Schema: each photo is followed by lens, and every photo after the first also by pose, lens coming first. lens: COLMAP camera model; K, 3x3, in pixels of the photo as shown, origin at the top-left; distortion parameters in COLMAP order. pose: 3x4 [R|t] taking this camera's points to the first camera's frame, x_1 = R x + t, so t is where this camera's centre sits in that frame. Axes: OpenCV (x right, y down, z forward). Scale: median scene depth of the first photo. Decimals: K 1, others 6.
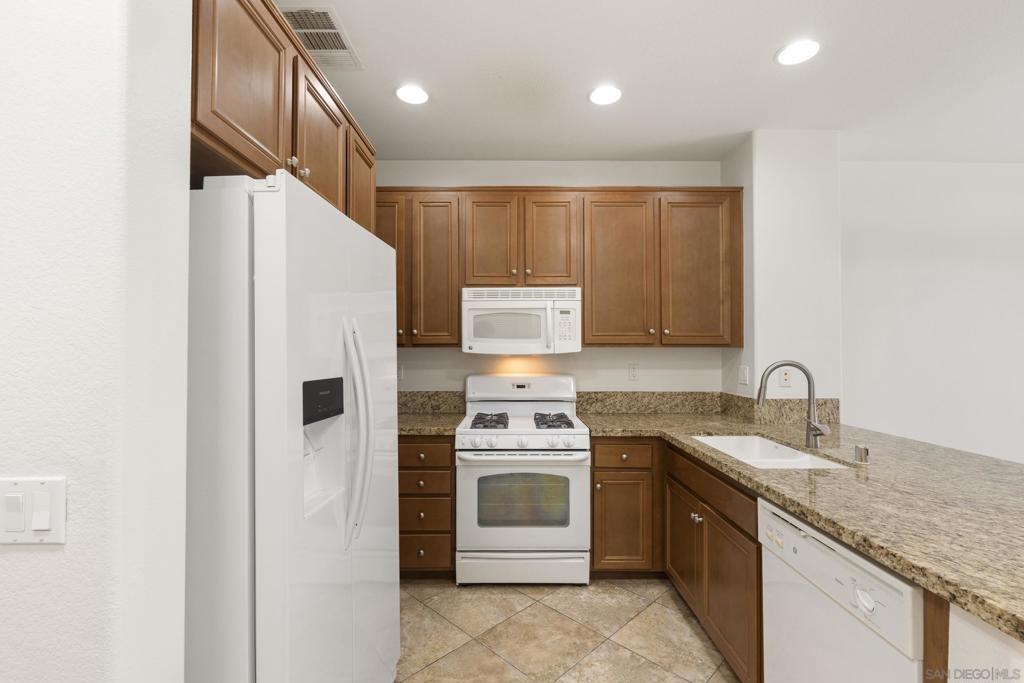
lens RADIAL K [[453.6, 0, 516.8], [0, 453.6, 341.5], [0, 0, 1]] dist [-0.006975, 0.001190]
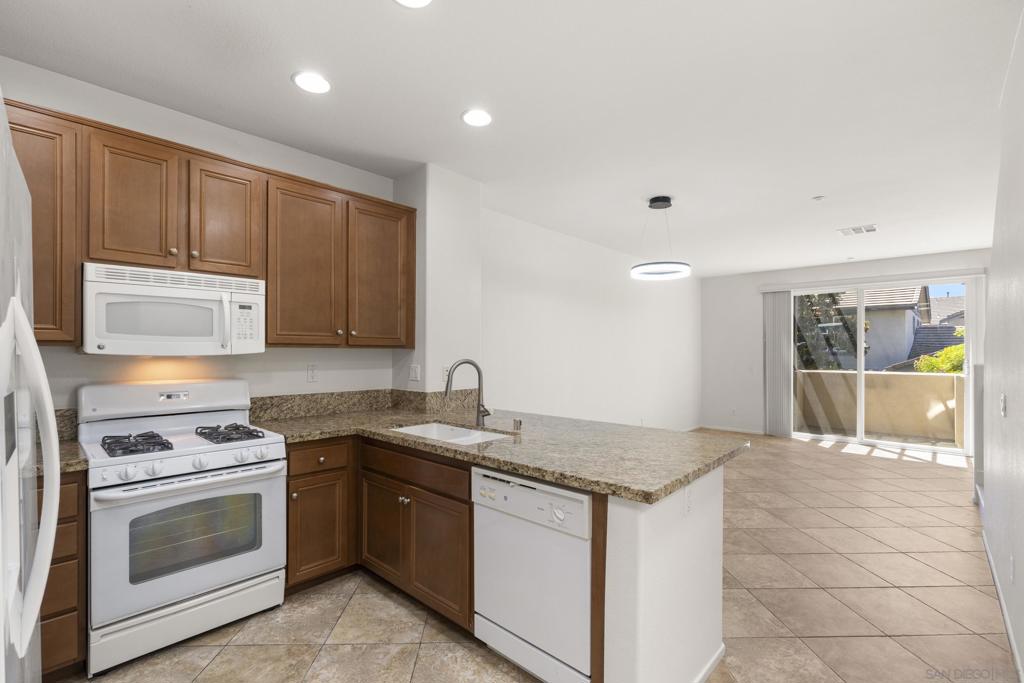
lens RADIAL K [[453.6, 0, 511.5], [0, 453.6, 349.8], [0, 0, 1]] dist [-0.006975, 0.001190]
pose [[0.685803, 0.004602, 0.727772, -0.195160], [-0.014302, 0.999872, 0.007155, 0.004319], [-0.727647, -0.015315, 0.685781, 0.034355]]
